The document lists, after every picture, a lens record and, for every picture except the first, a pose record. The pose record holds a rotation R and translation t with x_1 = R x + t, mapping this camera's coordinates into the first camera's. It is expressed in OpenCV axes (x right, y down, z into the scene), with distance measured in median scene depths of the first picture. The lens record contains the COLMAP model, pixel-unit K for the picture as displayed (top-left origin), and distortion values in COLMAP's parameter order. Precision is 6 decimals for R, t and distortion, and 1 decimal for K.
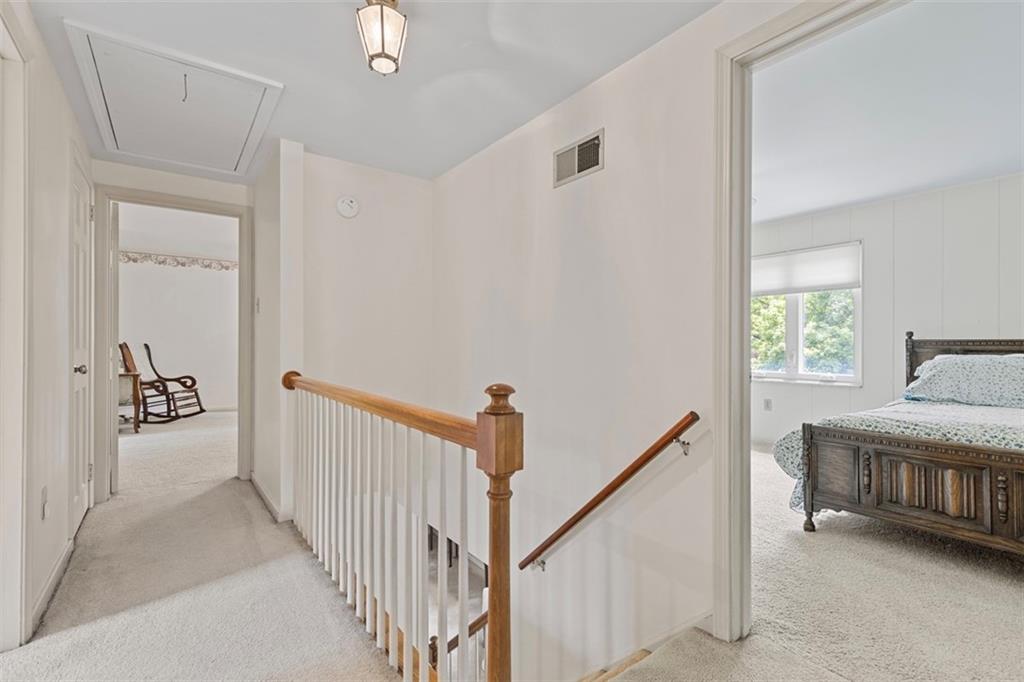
lens RADIAL K [[462.7, 0, 510.3], [0, 462.7, 343.0], [0, 0, 1]] dist [0.008251, 0.001230]
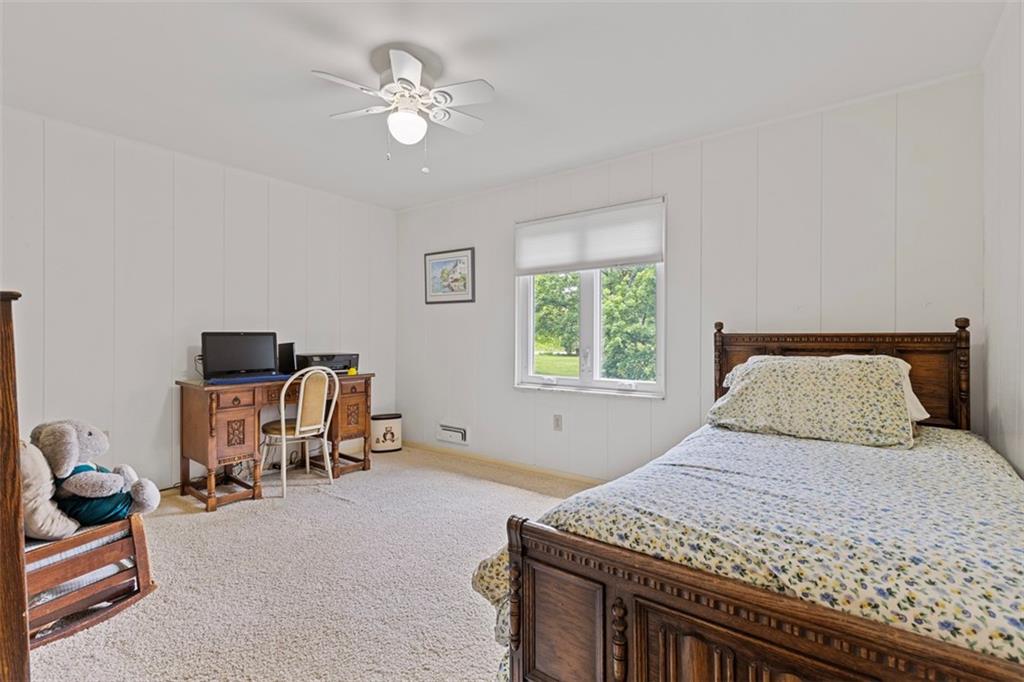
lens RADIAL K [[462.7, 0, 513.2], [0, 462.7, 336.9], [0, 0, 1]] dist [0.008251, 0.001230]
pose [[0.961853, 0.003035, 0.273550, 0.590060], [-0.002670, 0.999995, -0.001705, -0.000484], [-0.273554, 0.000909, 0.961856, 0.659386]]
